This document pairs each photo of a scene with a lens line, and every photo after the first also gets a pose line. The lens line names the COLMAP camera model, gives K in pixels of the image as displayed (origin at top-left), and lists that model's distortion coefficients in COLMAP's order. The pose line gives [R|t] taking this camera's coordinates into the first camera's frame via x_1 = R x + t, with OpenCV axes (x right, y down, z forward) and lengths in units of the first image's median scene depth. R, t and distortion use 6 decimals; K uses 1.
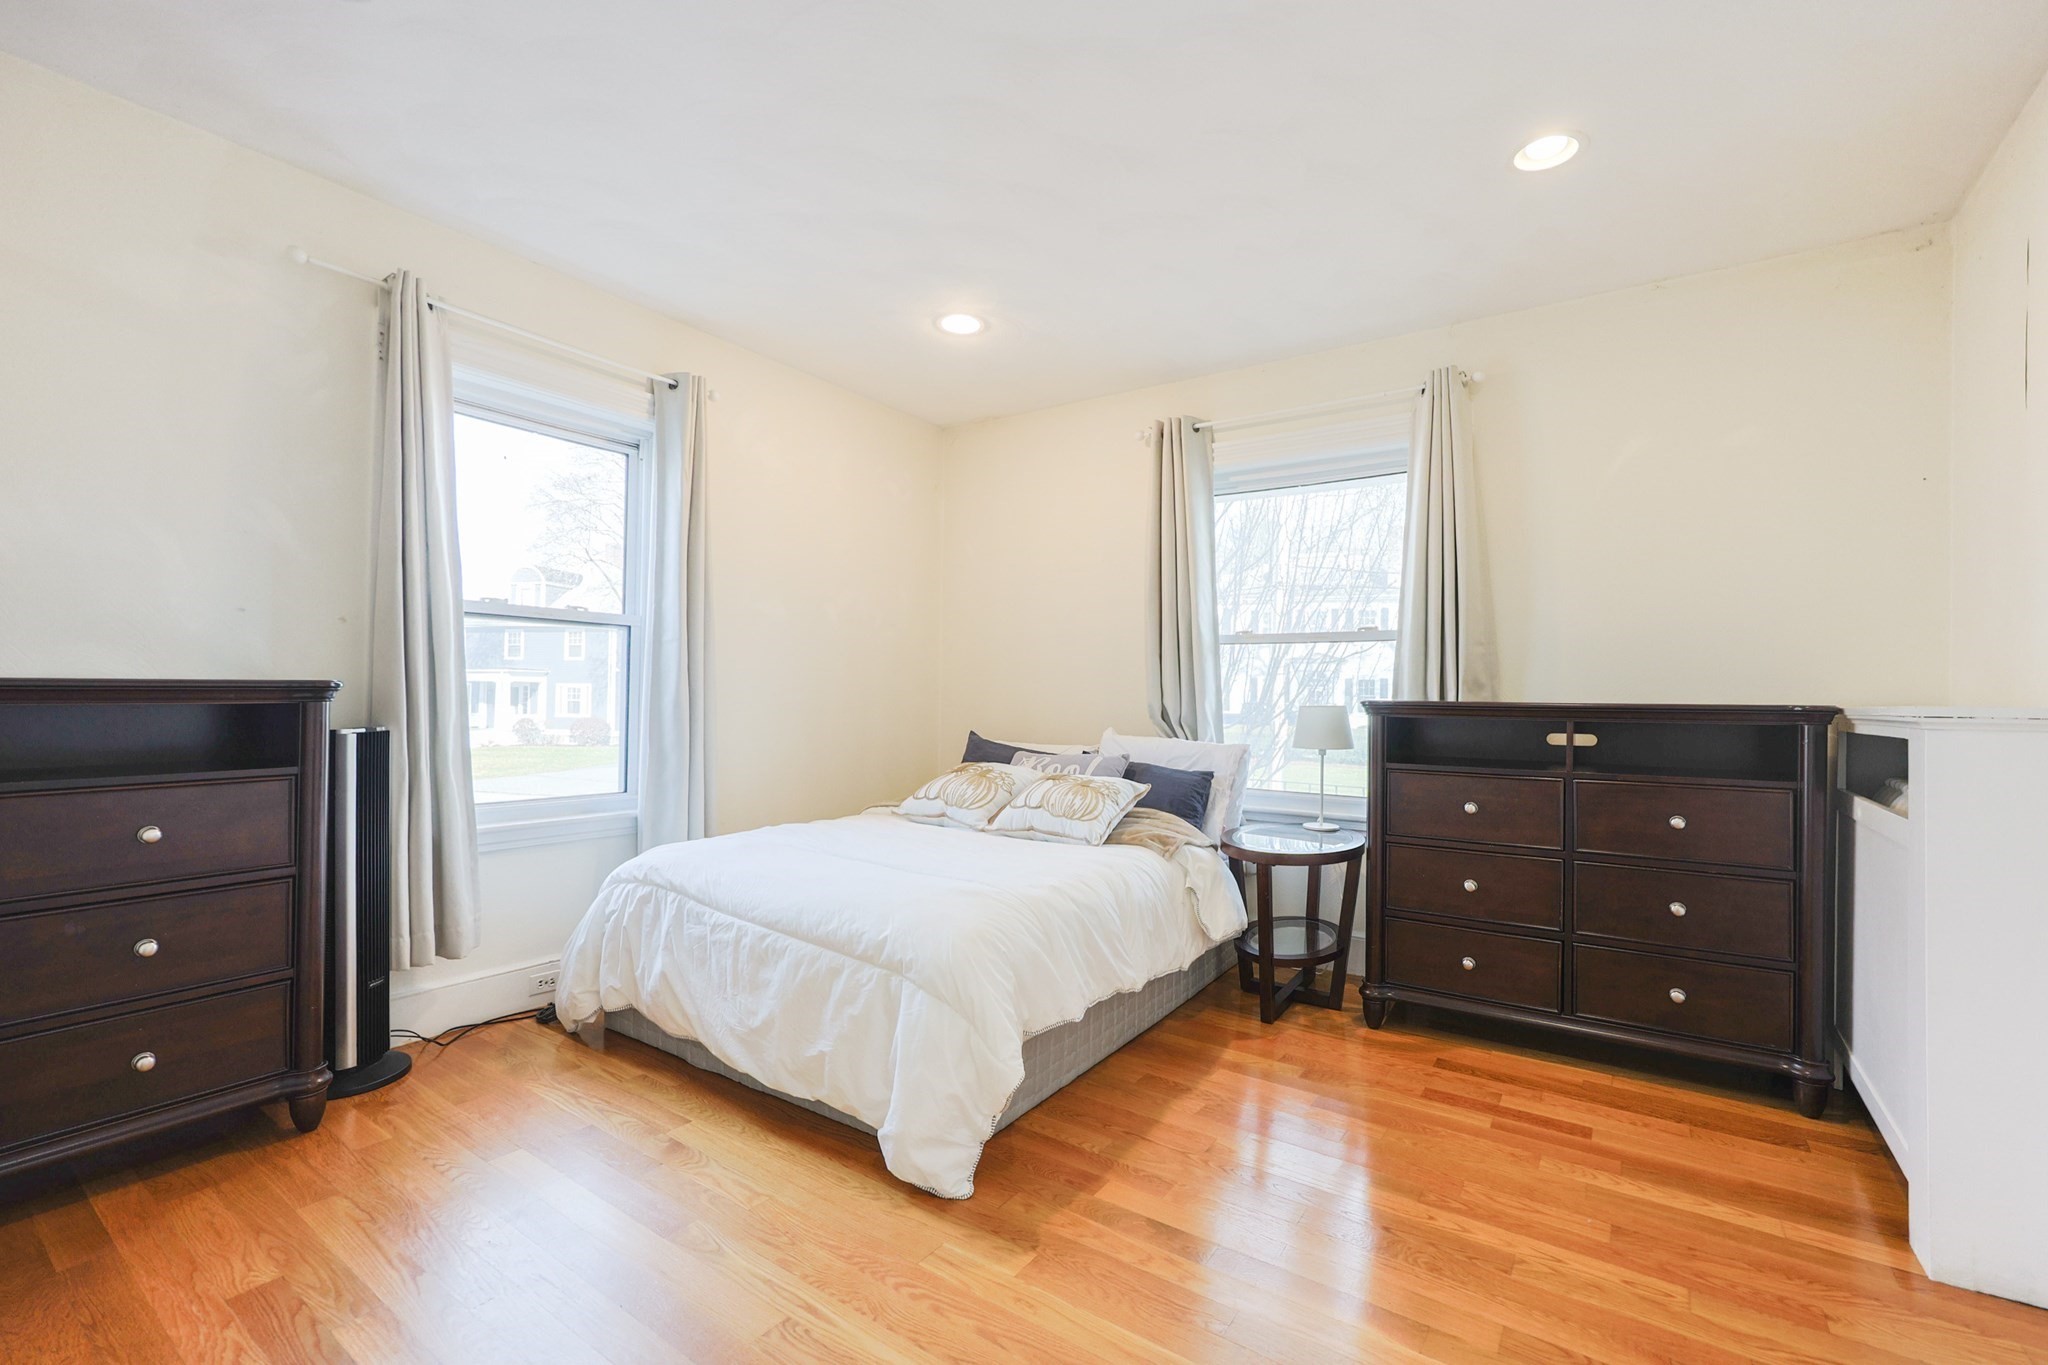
lens RADIAL K [[876.8, 0, 1016.9], [0, 876.8, 679.9], [0, 0, 1]] dist [-0.005233, -0.000144]
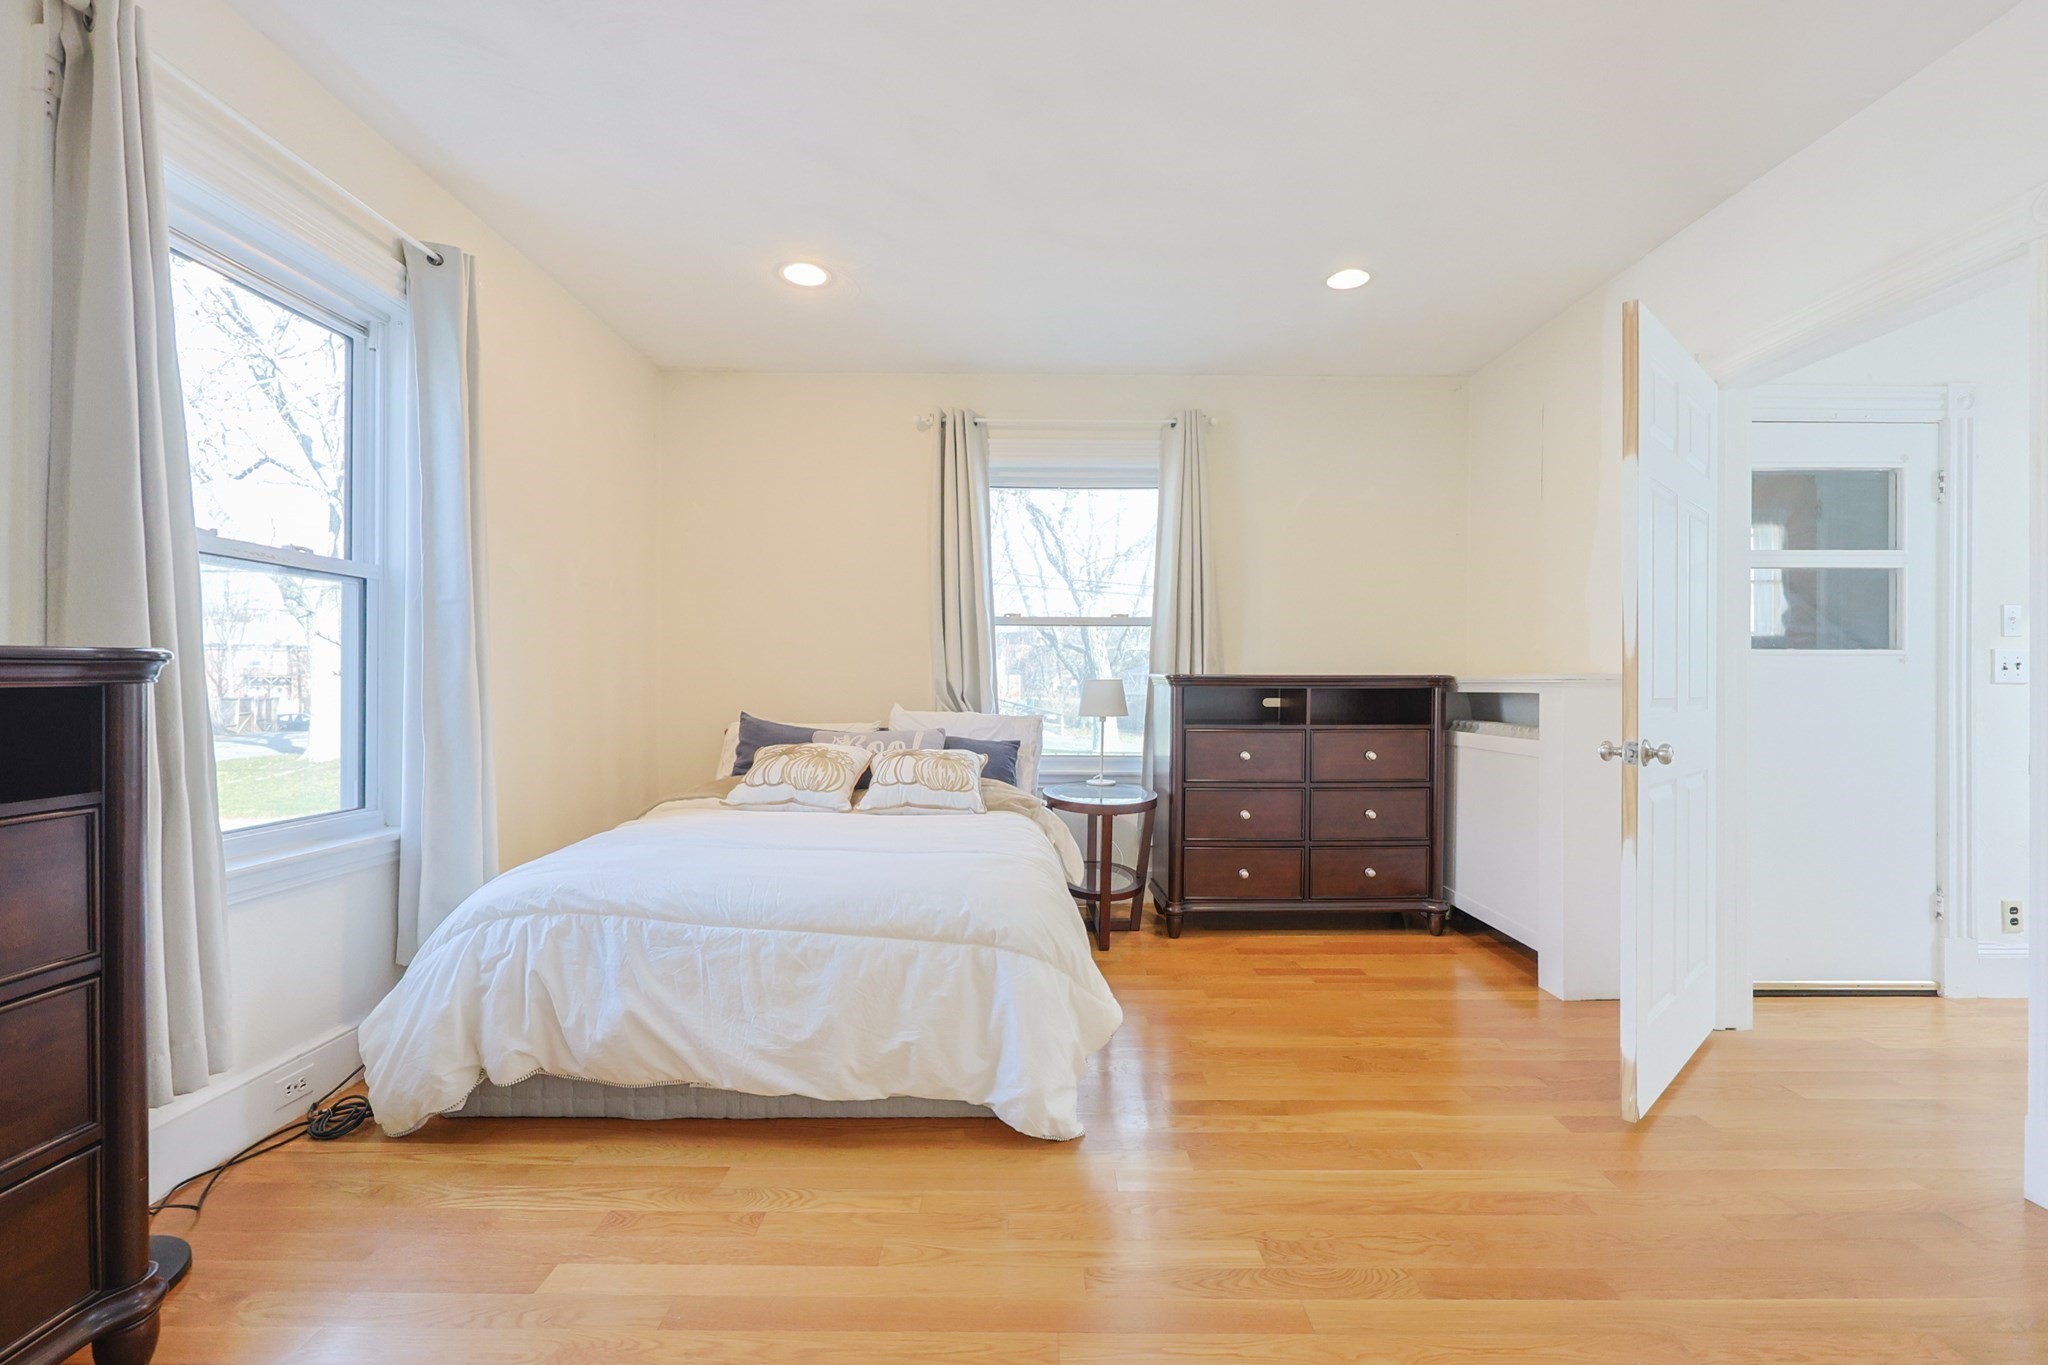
lens RADIAL K [[876.8, 0, 1026.2], [0, 876.8, 679.3], [0, 0, 1]] dist [-0.005233, -0.000144]
pose [[0.819748, -0.008839, 0.572656, -0.472746], [-0.003921, 0.999771, 0.021044, 0.005075], [-0.572711, -0.019496, 0.819525, 0.106811]]
